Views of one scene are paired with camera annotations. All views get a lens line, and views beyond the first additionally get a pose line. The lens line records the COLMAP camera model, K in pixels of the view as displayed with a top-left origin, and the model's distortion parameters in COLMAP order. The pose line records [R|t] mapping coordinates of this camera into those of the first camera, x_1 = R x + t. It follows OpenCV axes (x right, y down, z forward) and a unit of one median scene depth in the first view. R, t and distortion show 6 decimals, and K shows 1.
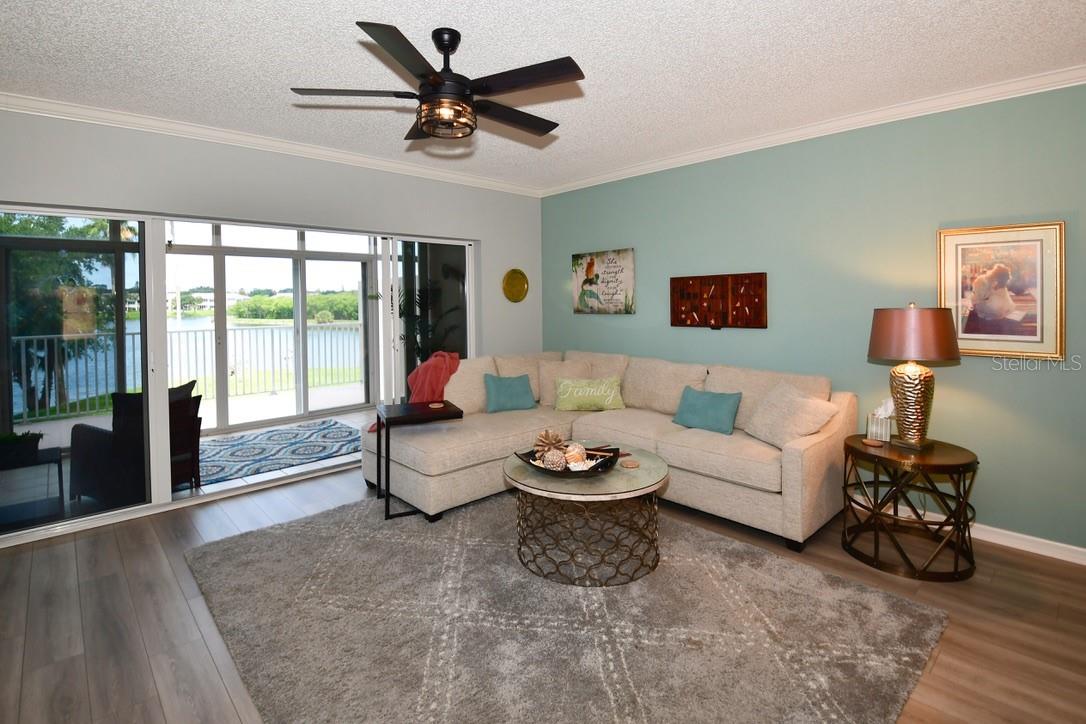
lens RADIAL K [[518.2, 0, 533.7], [0, 518.2, 311.3], [0, 0, 1]] dist [0.000503, -0.016745]
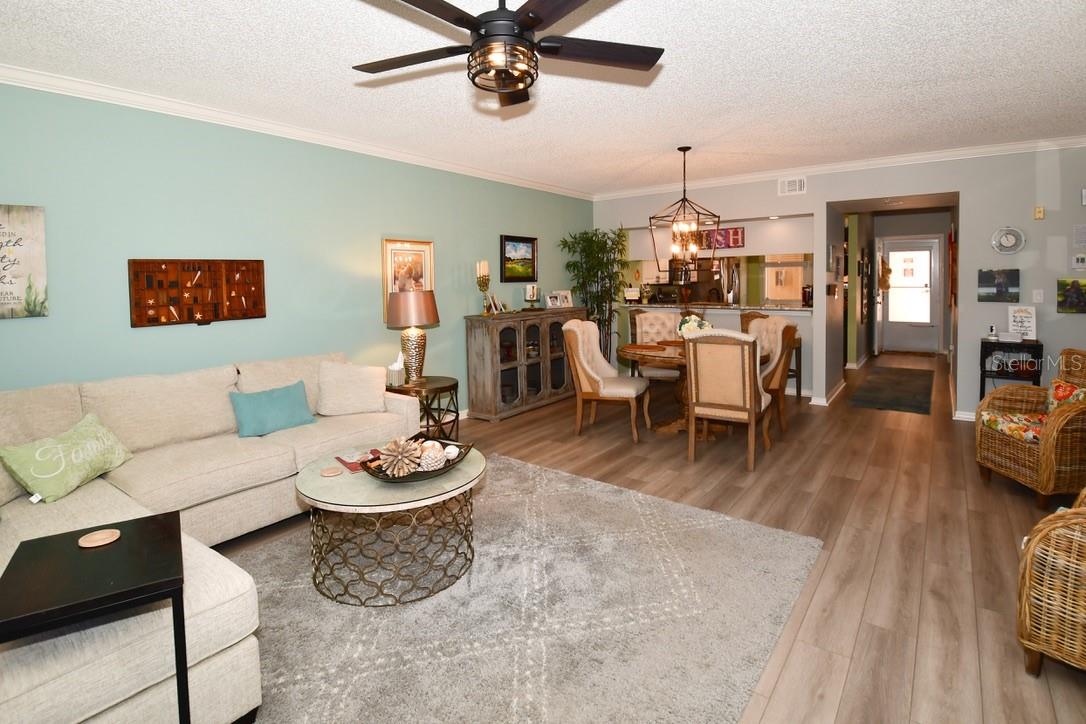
lens RADIAL K [[539.5, 0, 537.8], [0, 539.5, 296.5], [0, 0, 1]] dist [0.020346, -0.032399]
pose [[-0.164347, -0.019786, 0.986204, -0.606598], [0.040721, 0.998810, 0.026825, -0.012195], [-0.985562, 0.044568, -0.163346, 0.620888]]
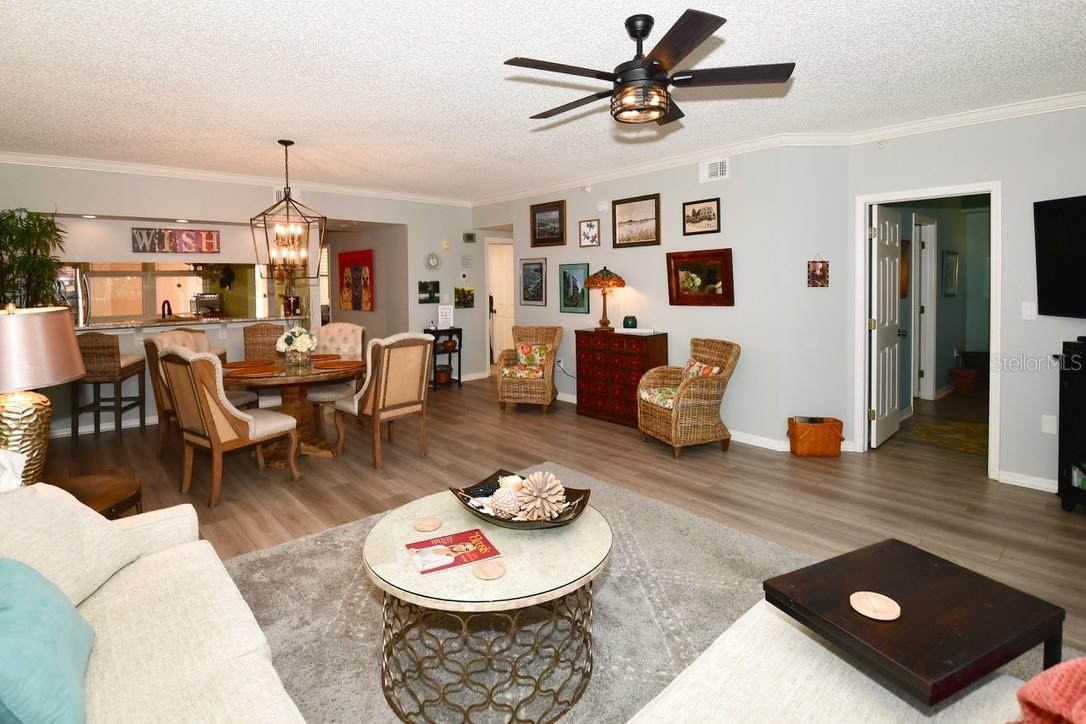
lens RADIAL K [[539.5, 0, 537.8], [0, 539.5, 296.5], [0, 0, 1]] dist [0.020346, -0.032399]
pose [[-0.999506, 0.020381, 0.023908, 0.011020], [0.021602, 0.998416, 0.051949, -0.032618], [-0.022811, 0.052440, -0.998364, 1.172146]]
